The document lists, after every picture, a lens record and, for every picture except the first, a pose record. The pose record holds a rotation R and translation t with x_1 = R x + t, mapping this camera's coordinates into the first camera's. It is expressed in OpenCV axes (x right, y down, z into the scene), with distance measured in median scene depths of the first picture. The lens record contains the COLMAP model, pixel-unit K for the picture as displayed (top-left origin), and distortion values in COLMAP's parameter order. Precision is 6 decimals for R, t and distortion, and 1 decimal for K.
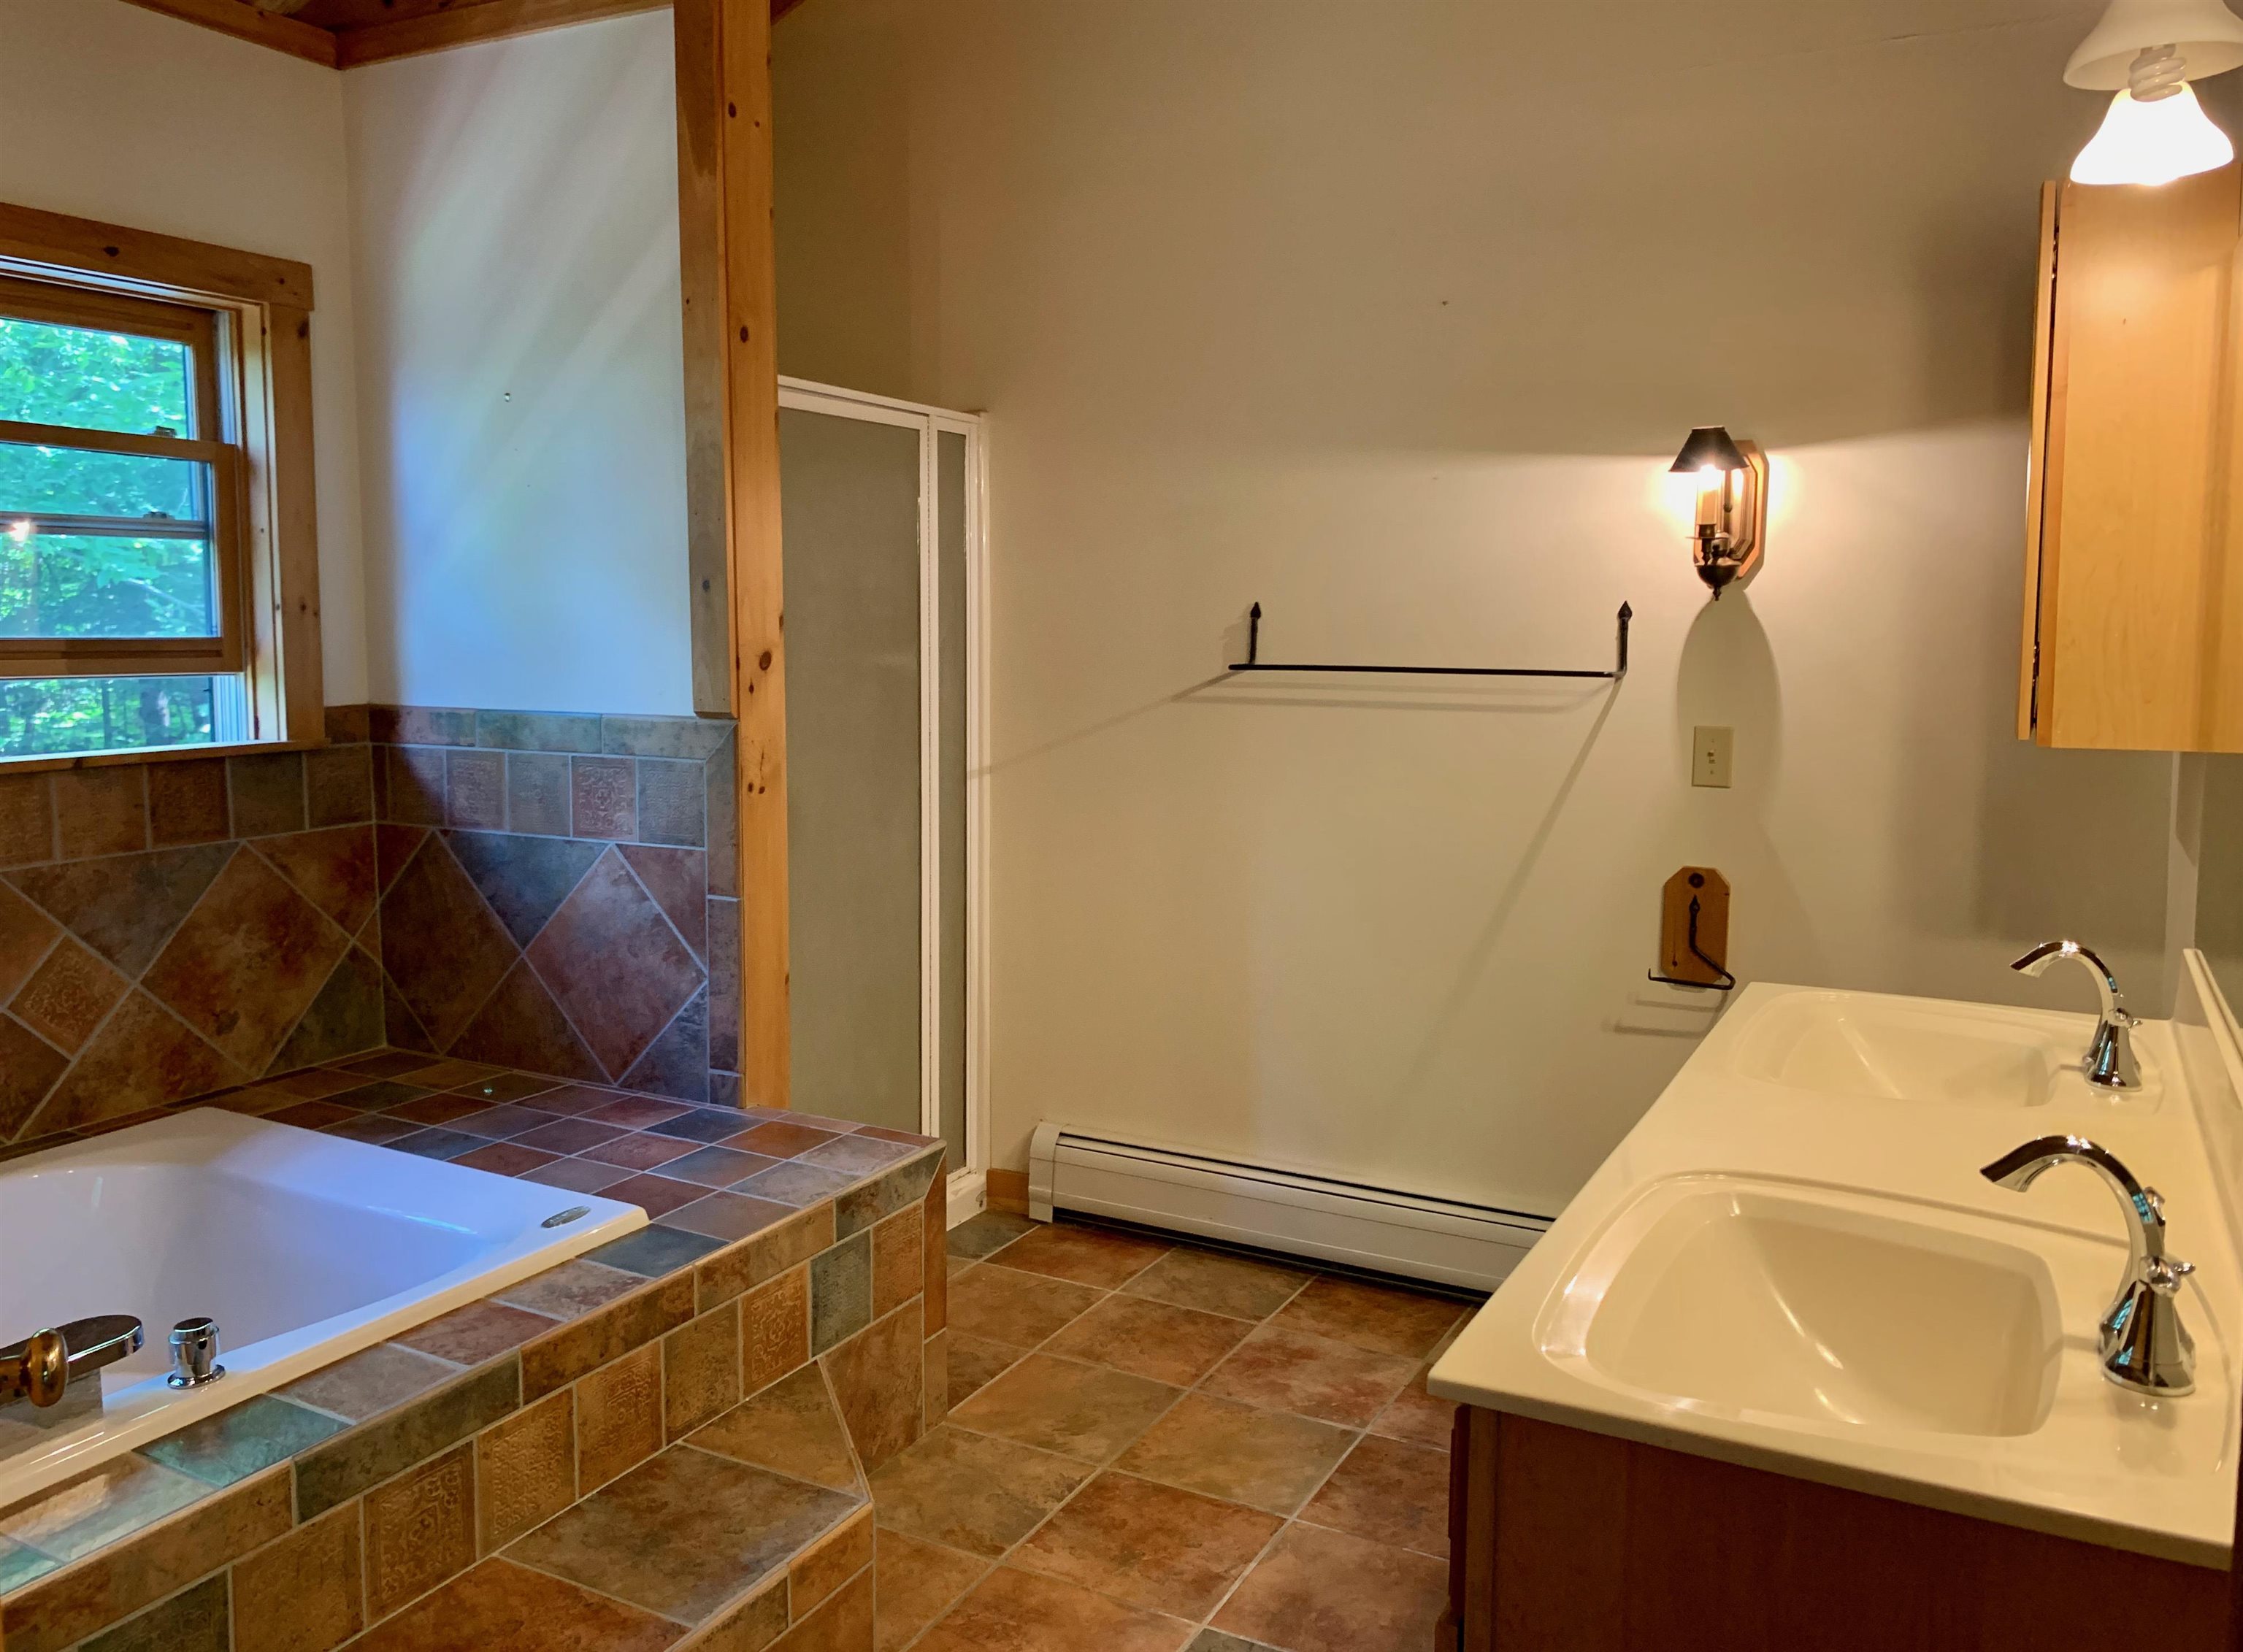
lens RADIAL K [[1719.0, 0, 1066.6], [0, 1719.0, 782.1], [0, 0, 1]] dist [0.037638, -0.045169]
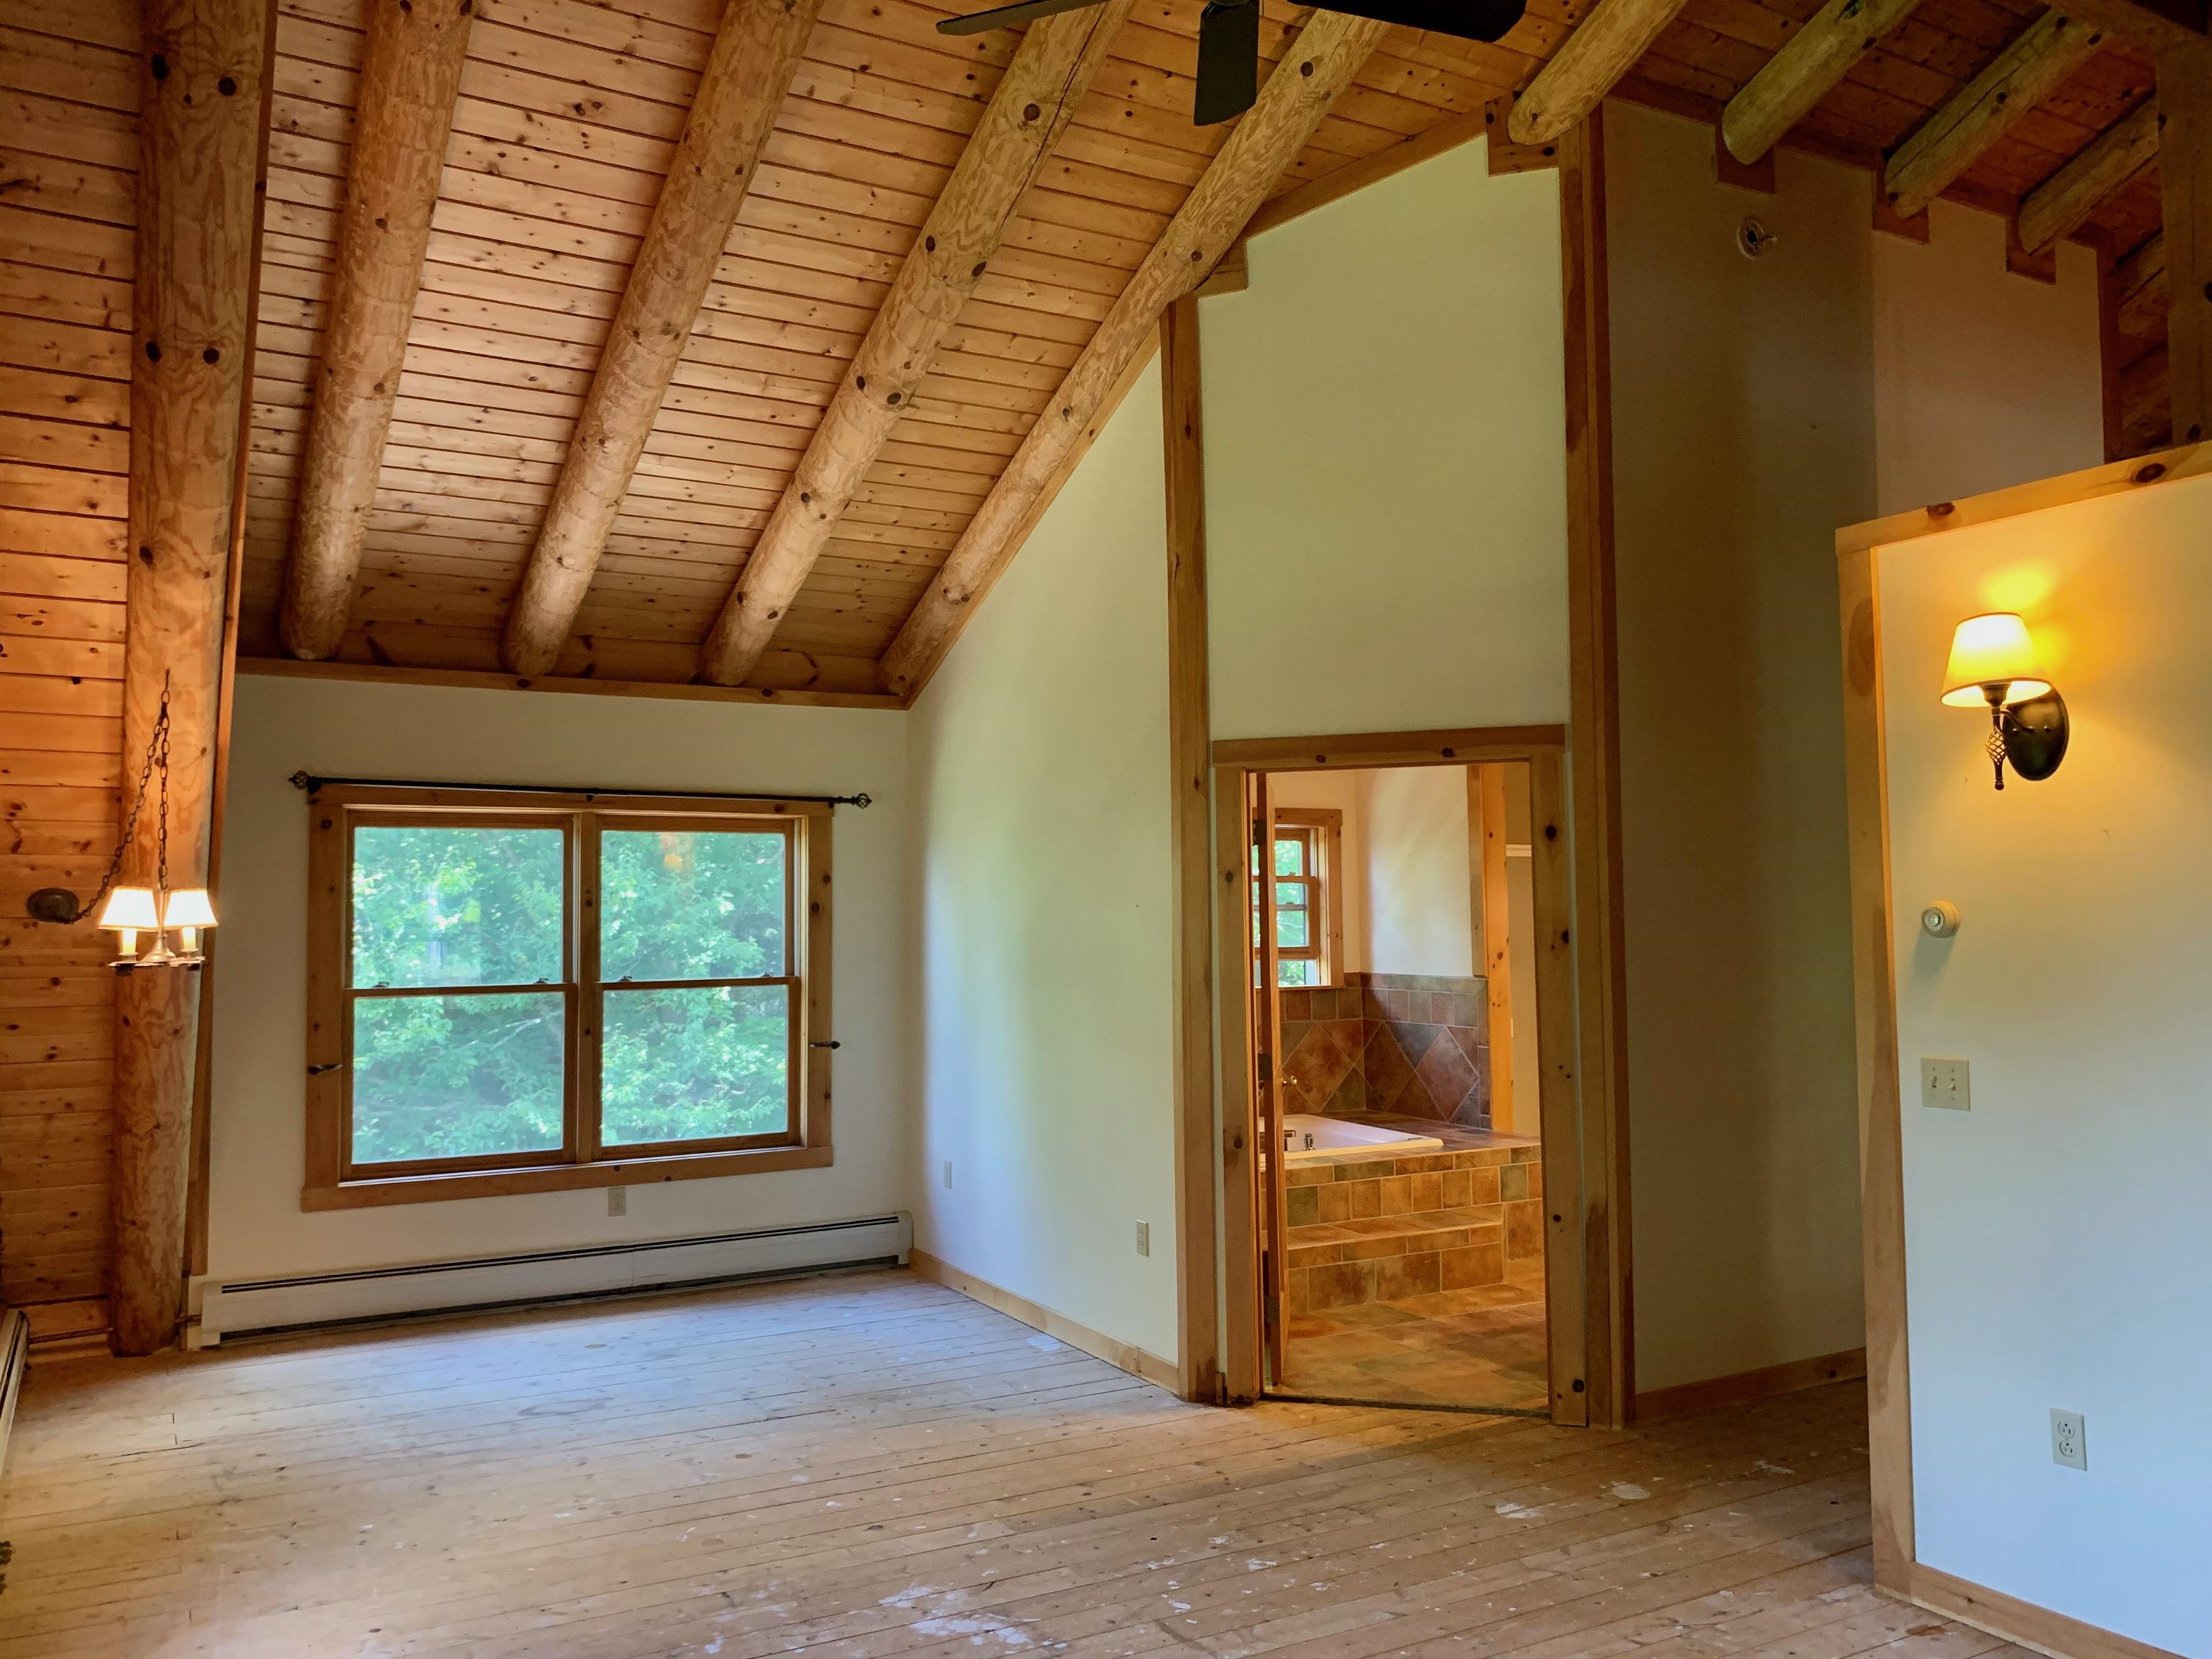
lens RADIAL K [[1695.4, 0, 1080.9], [0, 1695.4, 832.9], [0, 0, 1]] dist [0.037638, -0.045169]
pose [[0.848255, -0.038246, -0.528205, 0.653503], [-0.032945, 0.991646, -0.124708, 0.086885], [0.528563, 0.123186, 0.839909, -1.524190]]
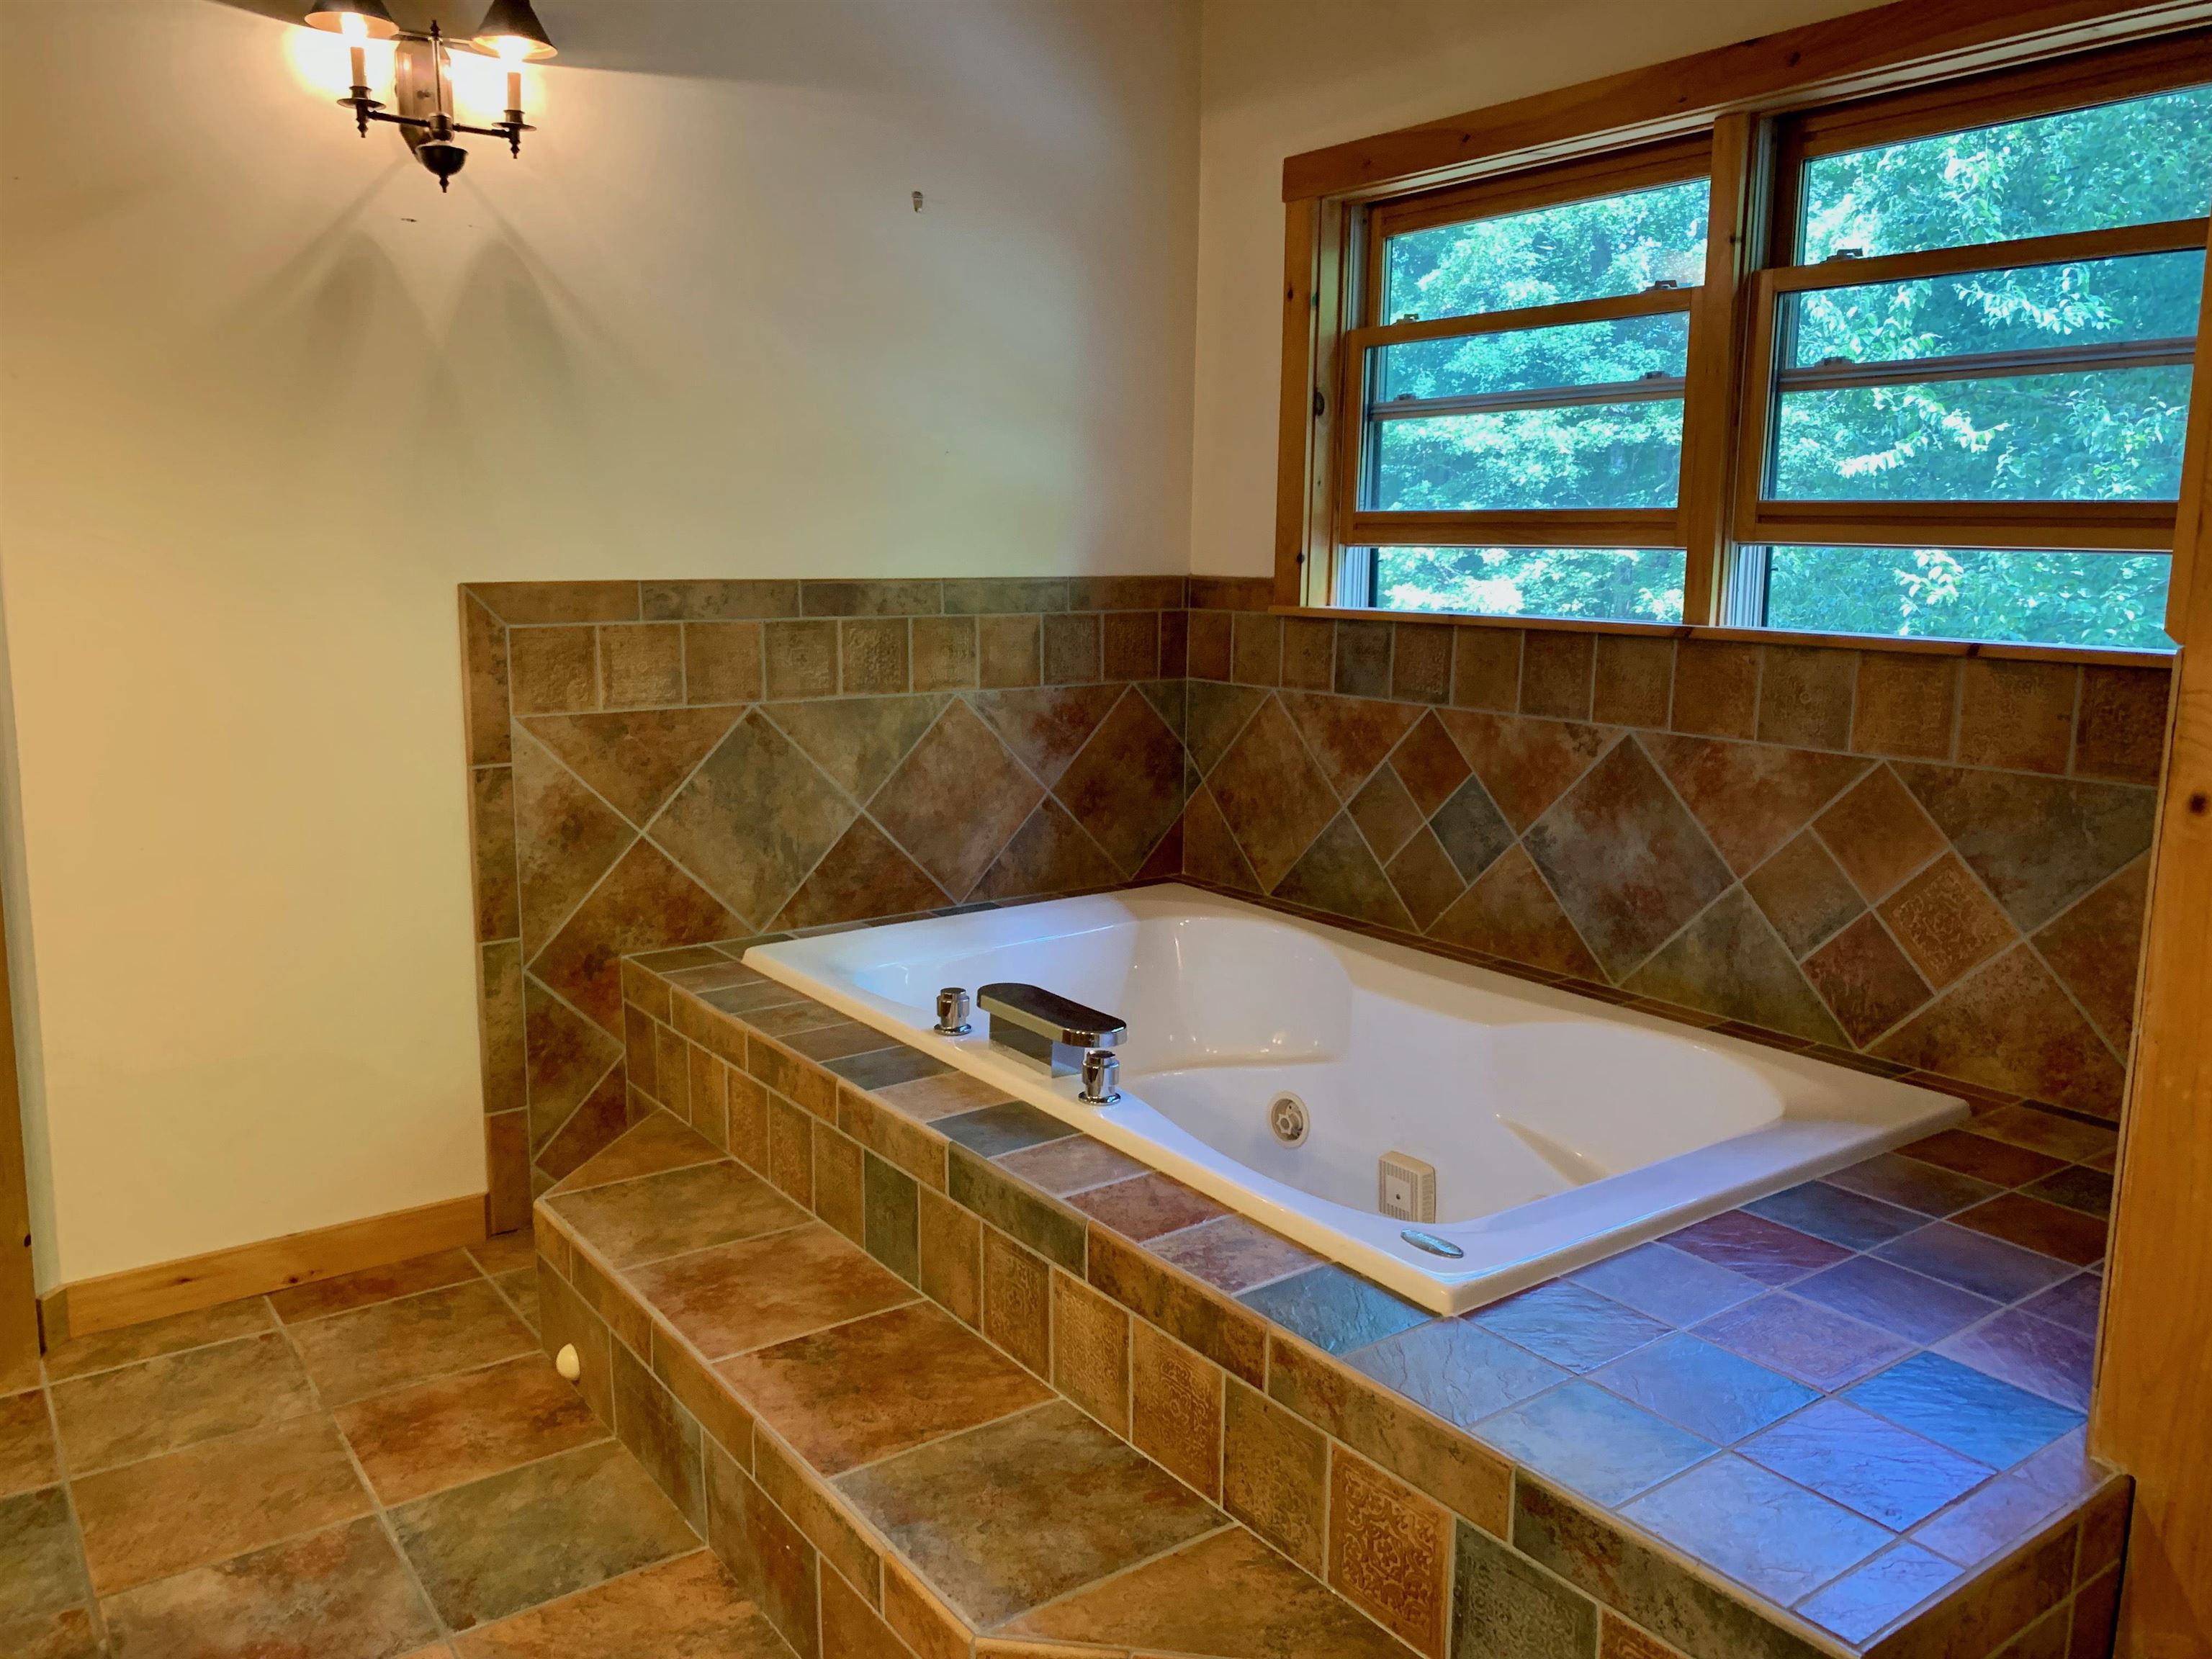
lens RADIAL K [[1695.4, 0, 1109.8], [0, 1695.4, 787.9], [0, 0, 1]] dist [0.037638, -0.045169]
pose [[-0.419611, 0.127510, -0.898704, 0.333357], [-0.095812, 0.978331, 0.183544, -0.054363], [0.902633, 0.163124, -0.398301, 0.911199]]
